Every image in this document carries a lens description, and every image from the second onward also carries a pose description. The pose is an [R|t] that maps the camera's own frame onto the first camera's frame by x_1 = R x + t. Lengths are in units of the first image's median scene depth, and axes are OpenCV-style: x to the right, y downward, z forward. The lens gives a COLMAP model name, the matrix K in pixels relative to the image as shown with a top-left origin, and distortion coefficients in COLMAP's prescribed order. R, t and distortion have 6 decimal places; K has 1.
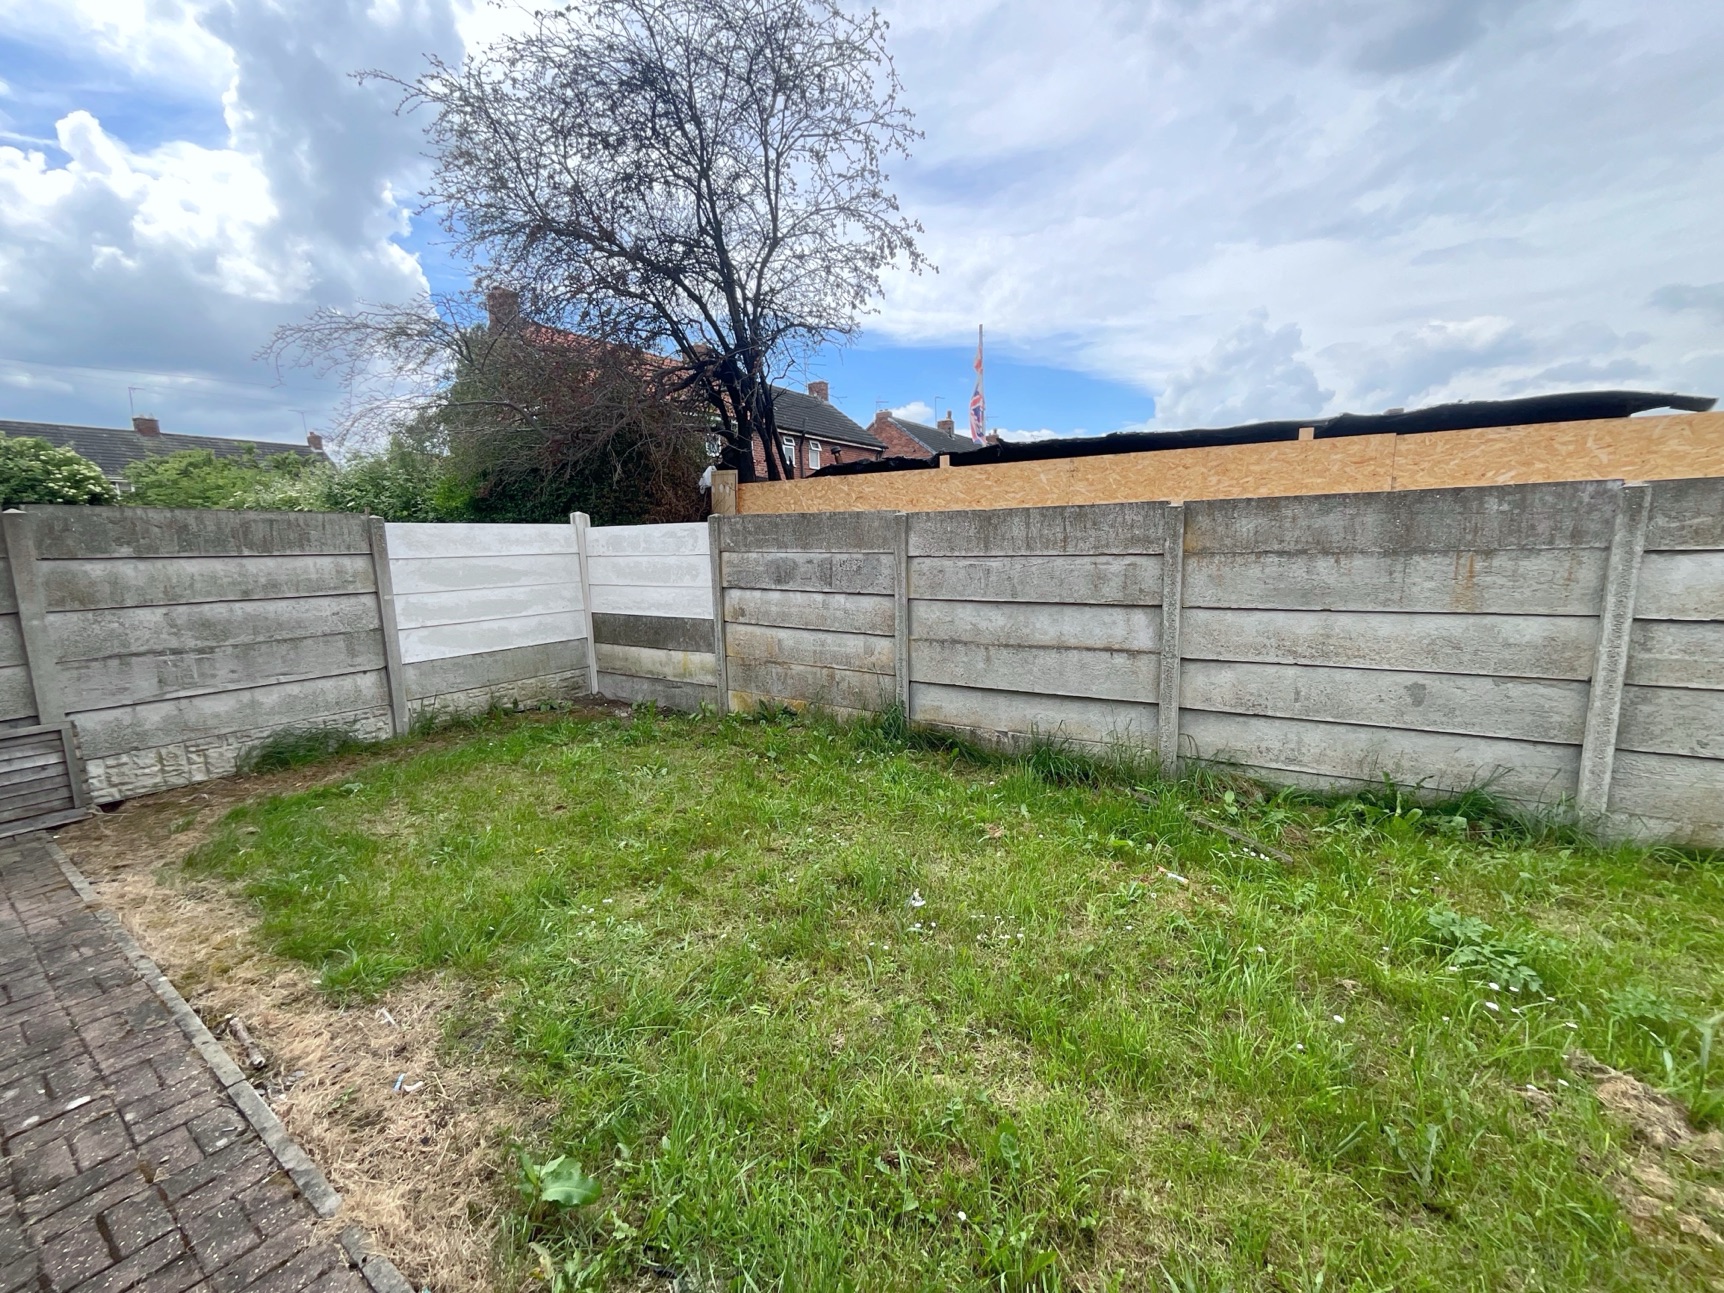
lens RADIAL K [[700.1, 0, 862.0], [0, 700.1, 646.5], [0, 0, 1]] dist [0.002155, -0.002309]
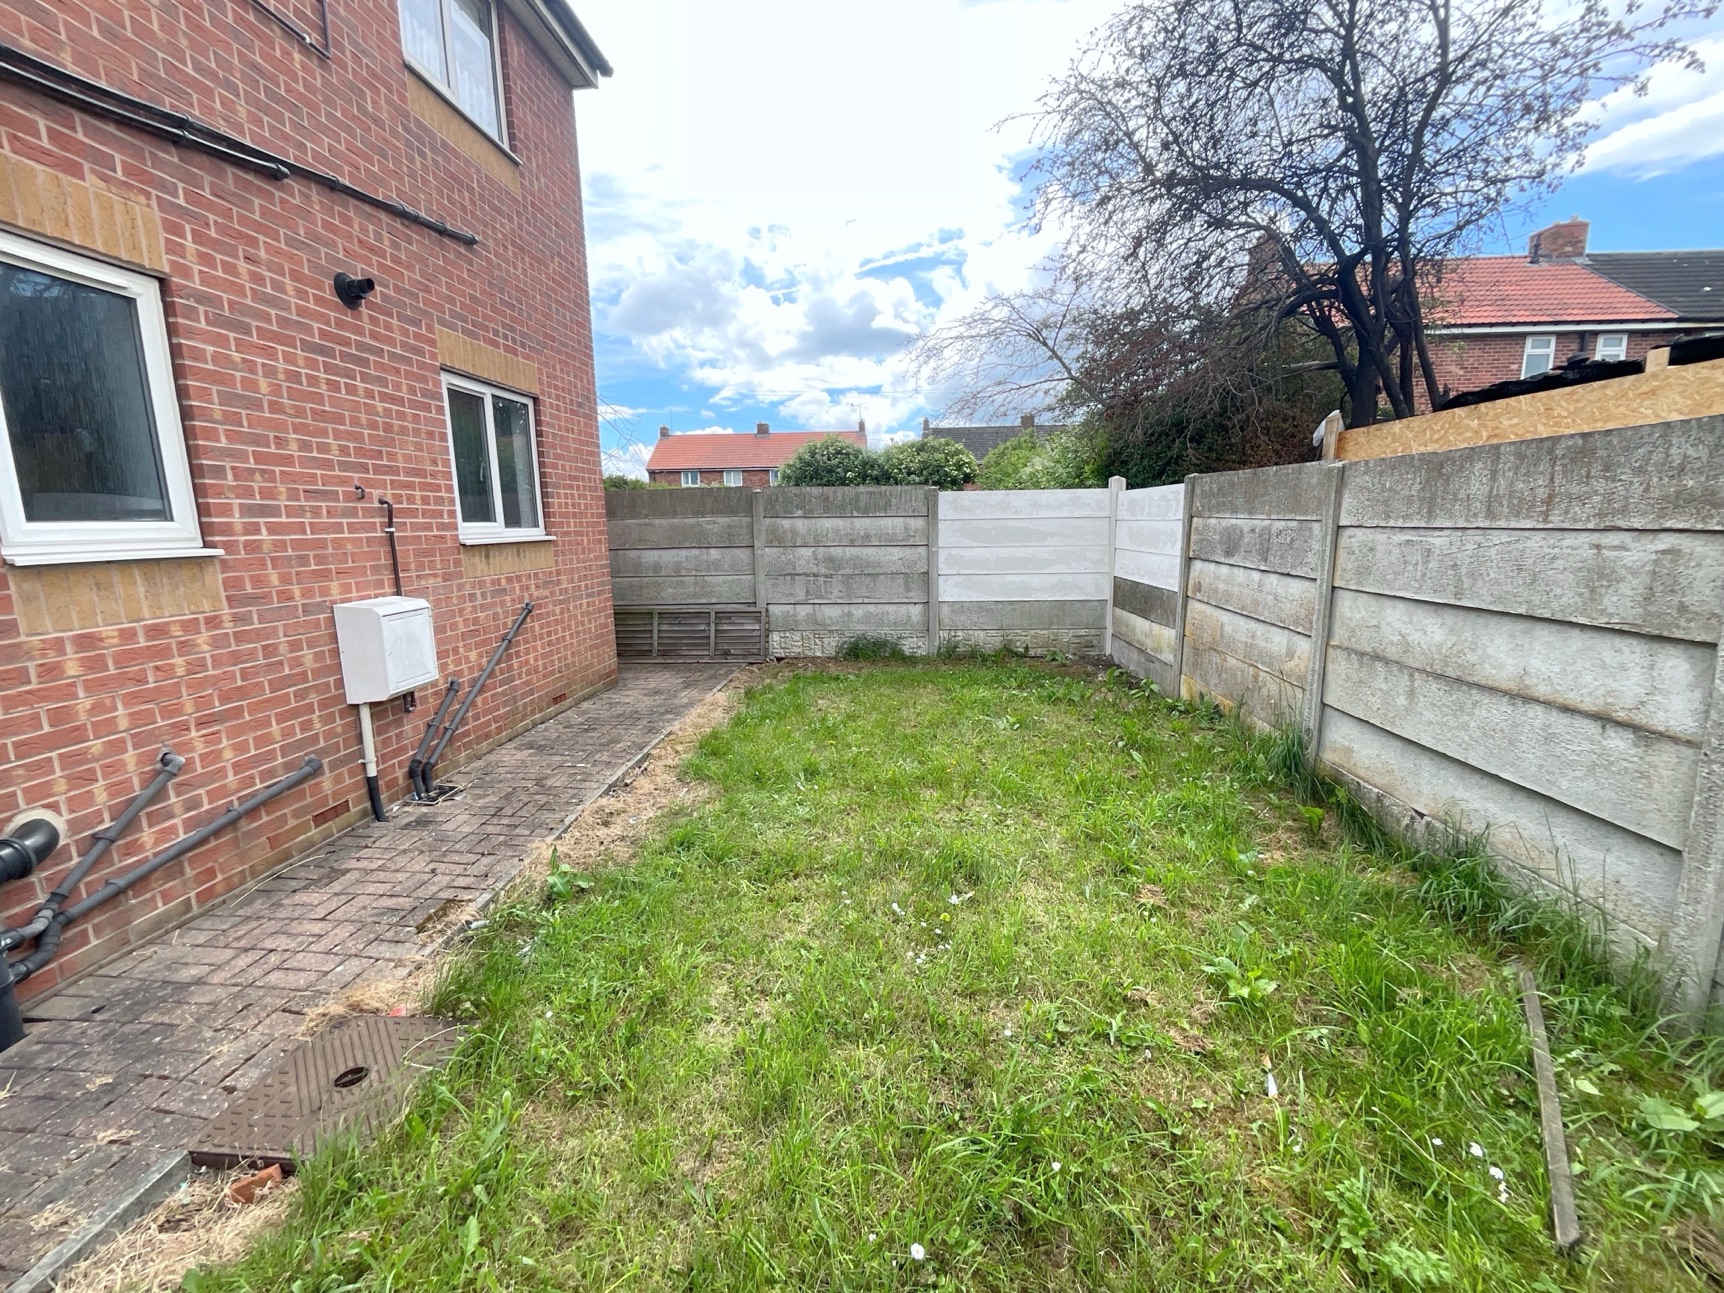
lens RADIAL K [[700.1, 0, 862.0], [0, 700.1, 646.5], [0, 0, 1]] dist [0.002155, -0.002309]
pose [[0.496744, 0.167574, -0.851566, 0.457708], [-0.123836, 0.984829, 0.121560, -0.037535], [0.859017, 0.045070, 0.509959, 0.249811]]
